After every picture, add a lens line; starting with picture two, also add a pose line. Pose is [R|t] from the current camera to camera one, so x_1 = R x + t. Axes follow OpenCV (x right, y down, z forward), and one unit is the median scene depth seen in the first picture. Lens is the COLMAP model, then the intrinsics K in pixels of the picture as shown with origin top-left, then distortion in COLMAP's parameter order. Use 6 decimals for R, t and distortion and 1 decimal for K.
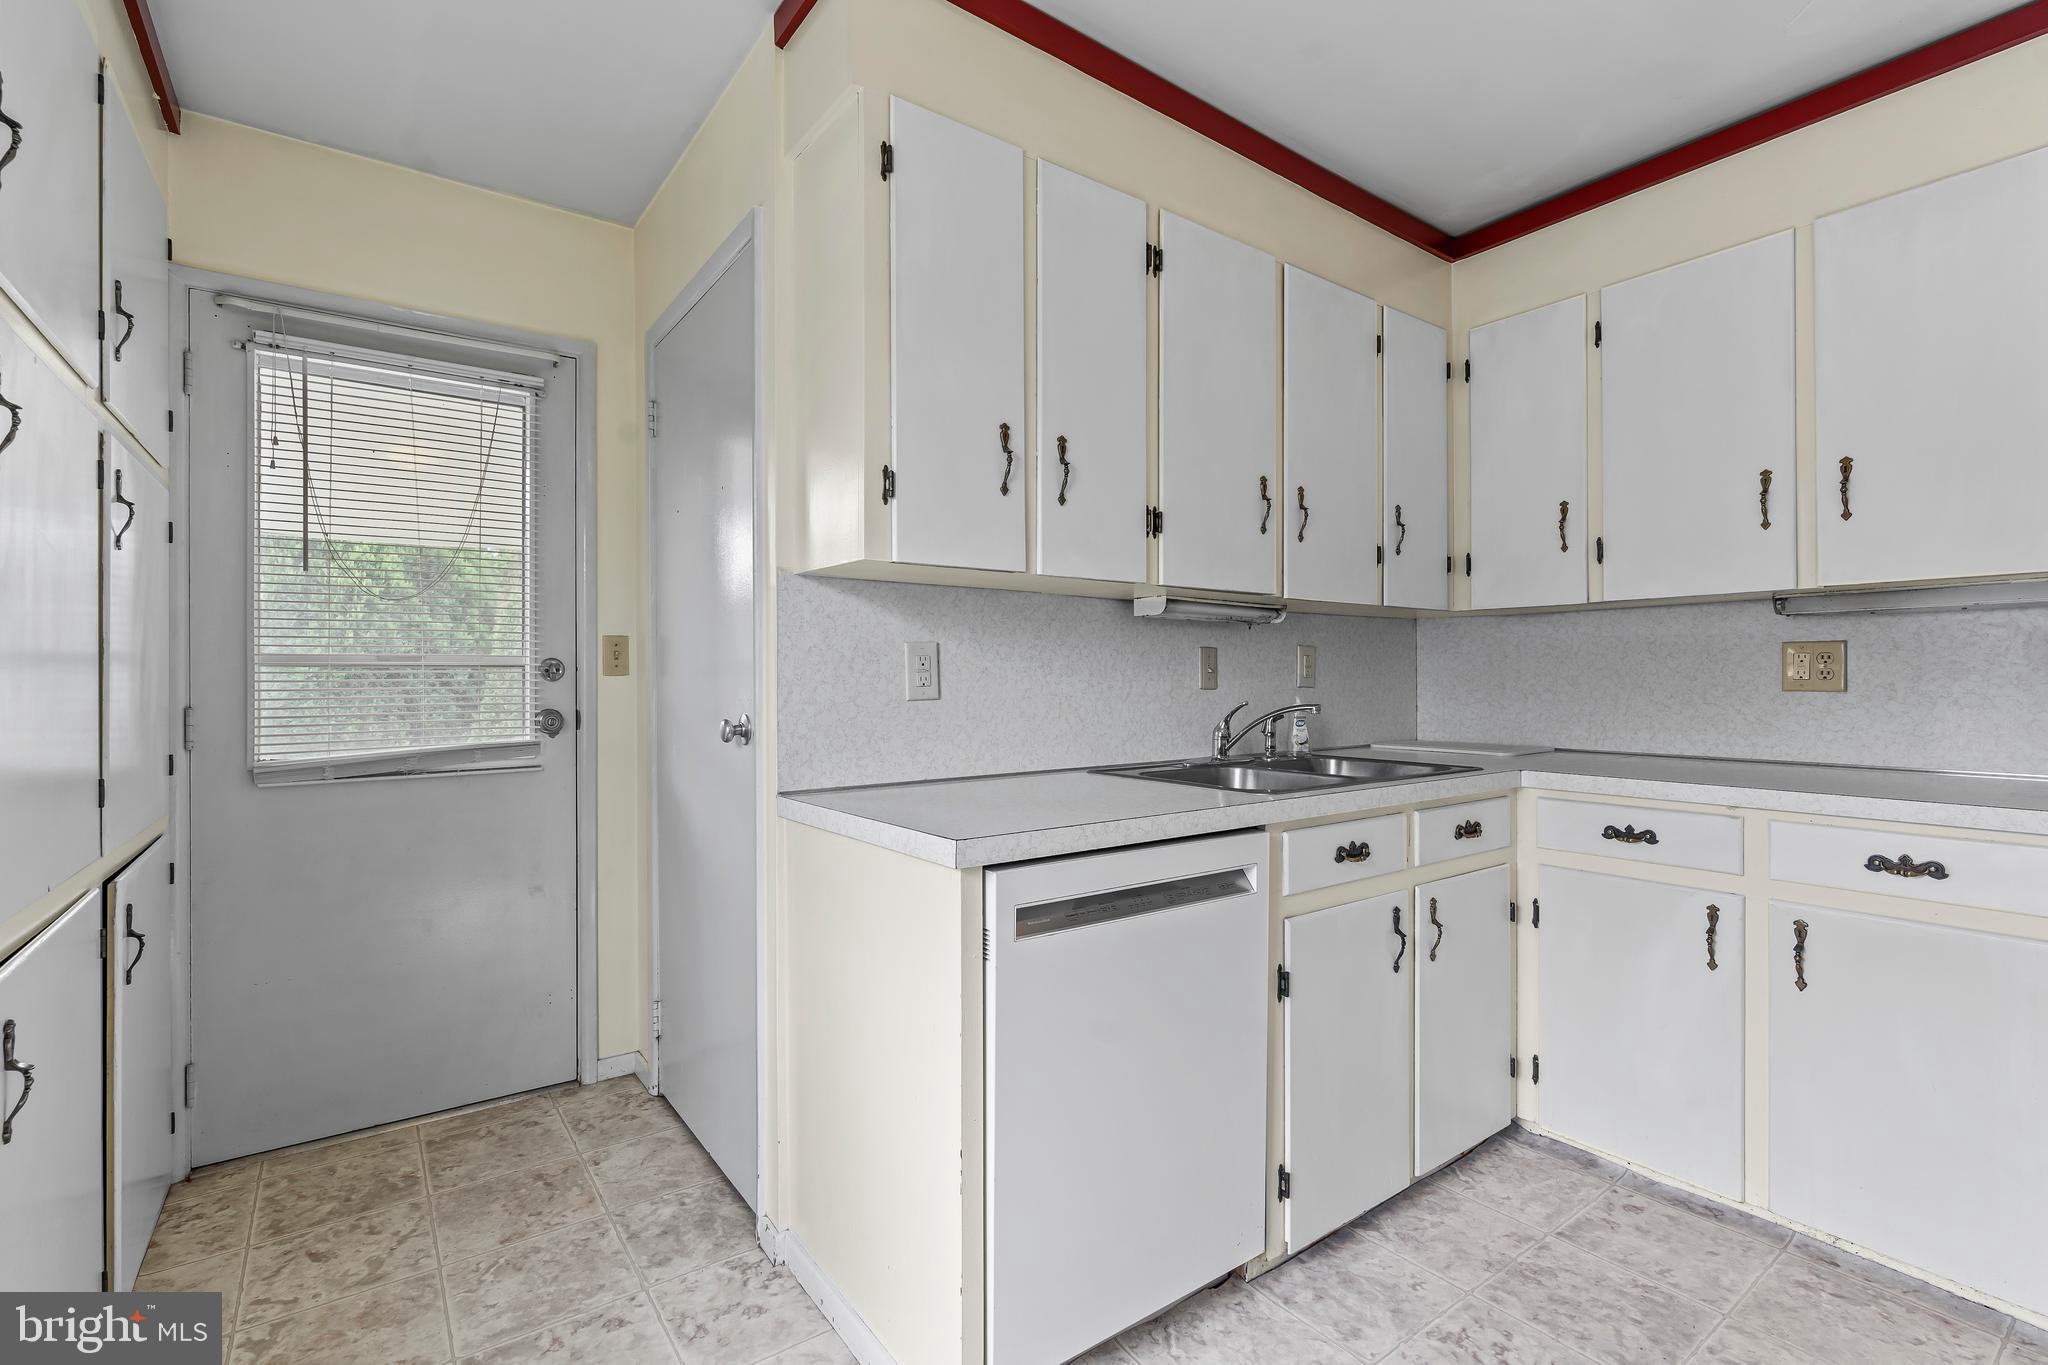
lens RADIAL K [[932.3, 0, 1024.0], [0, 932.3, 682.5], [0, 0, 1]] dist [-0.000272, -0.000359]
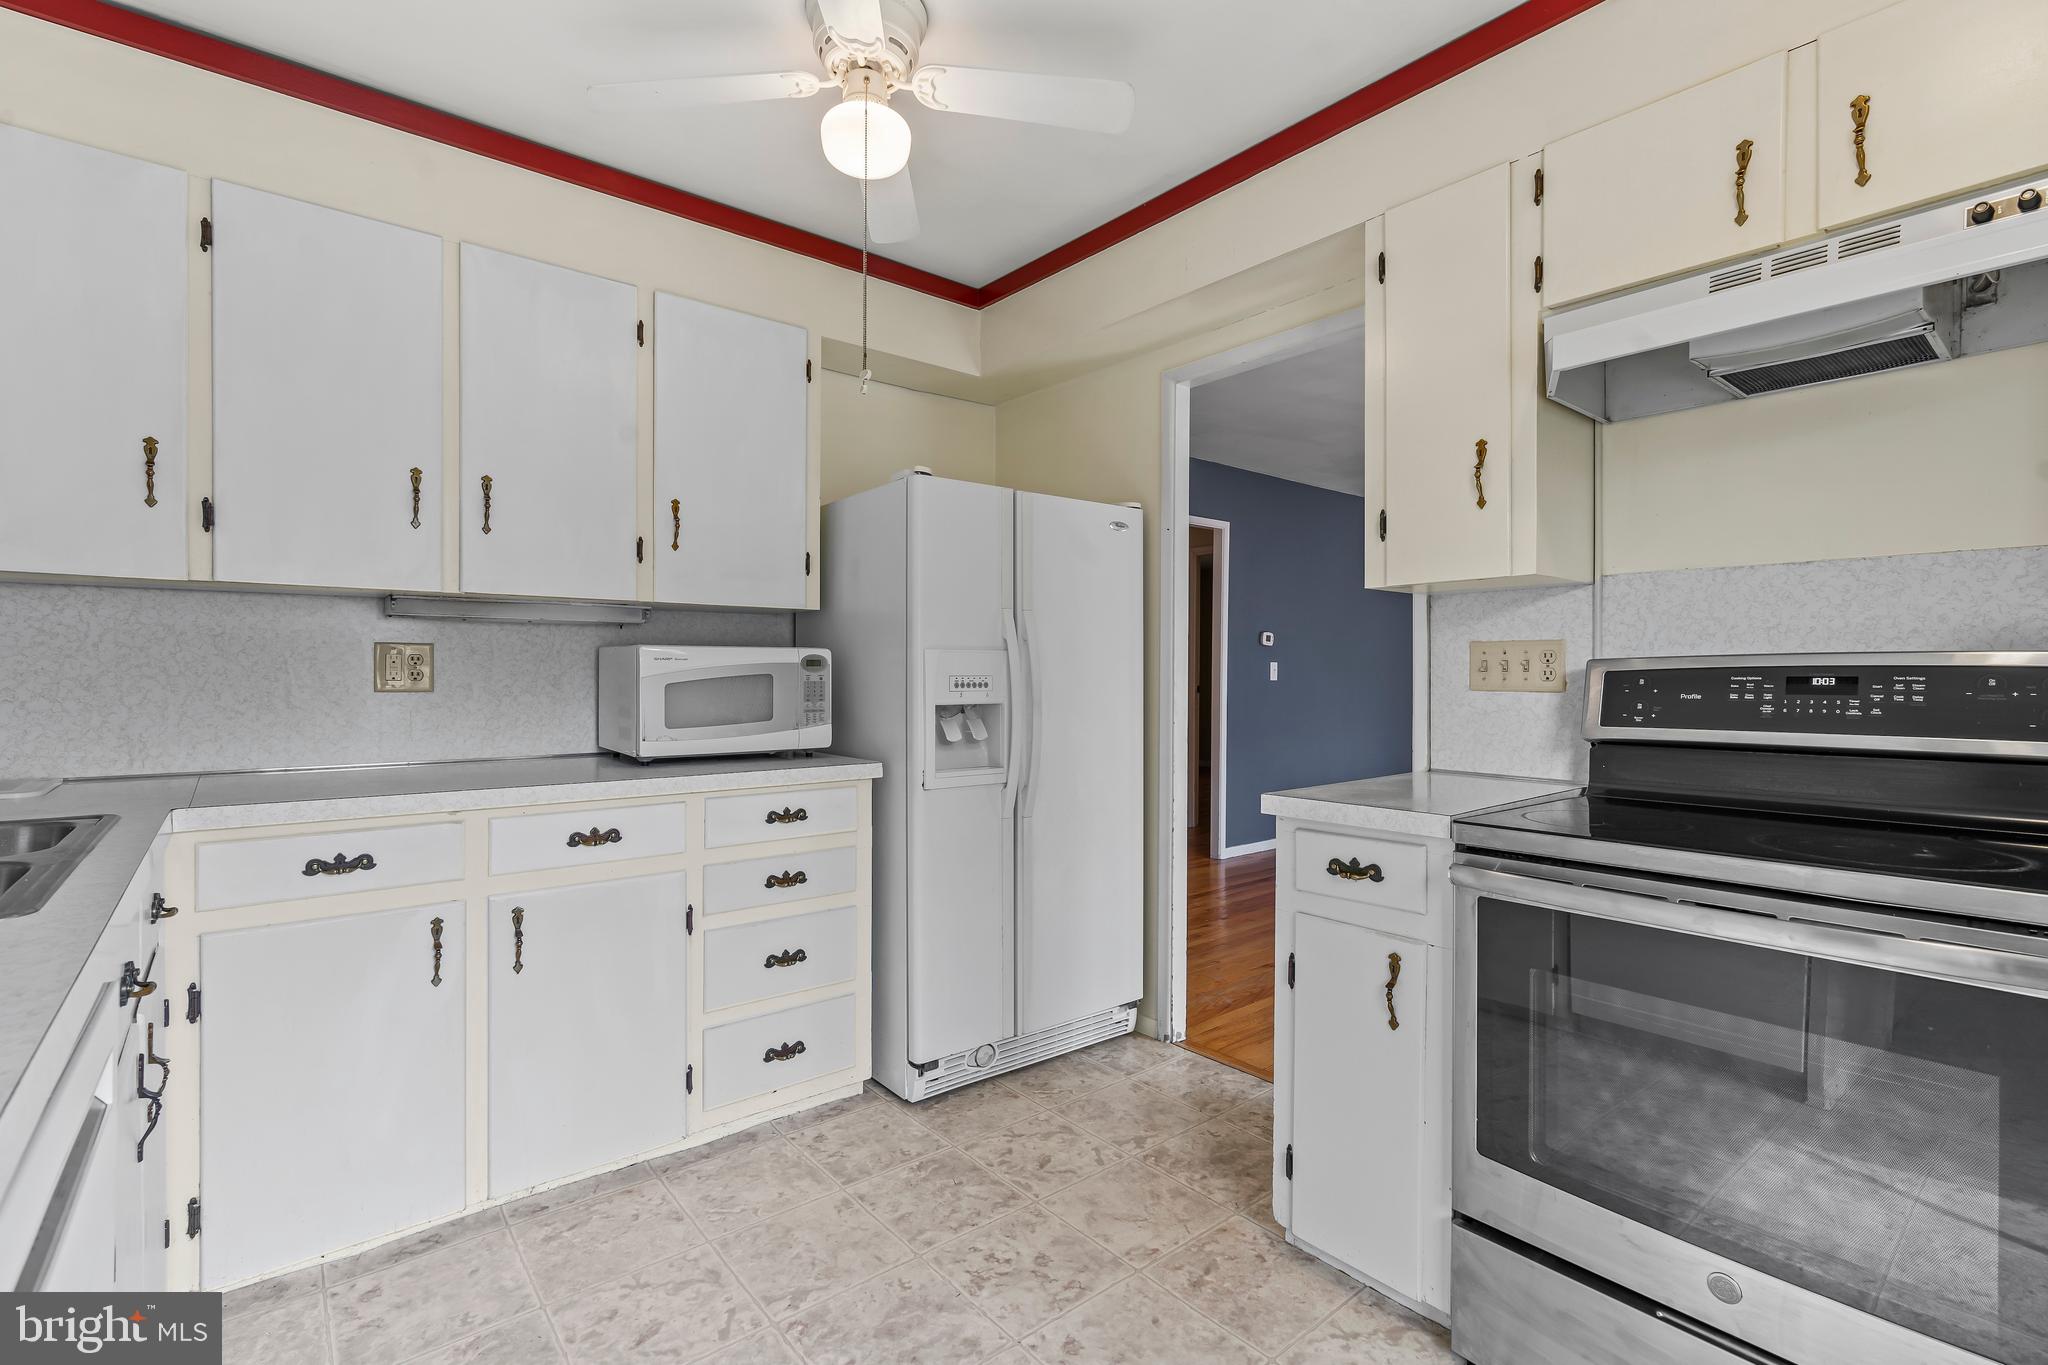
lens RADIAL K [[924.0, 0, 1022.9], [0, 924.0, 692.0], [0, 0, 1]] dist [-0.001662, 0.000302]
pose [[-0.066102, -0.011557, 0.997746, -0.227116], [0.002187, 0.999929, 0.011728, -0.001491], [-0.997810, 0.002957, -0.066072, 0.443709]]
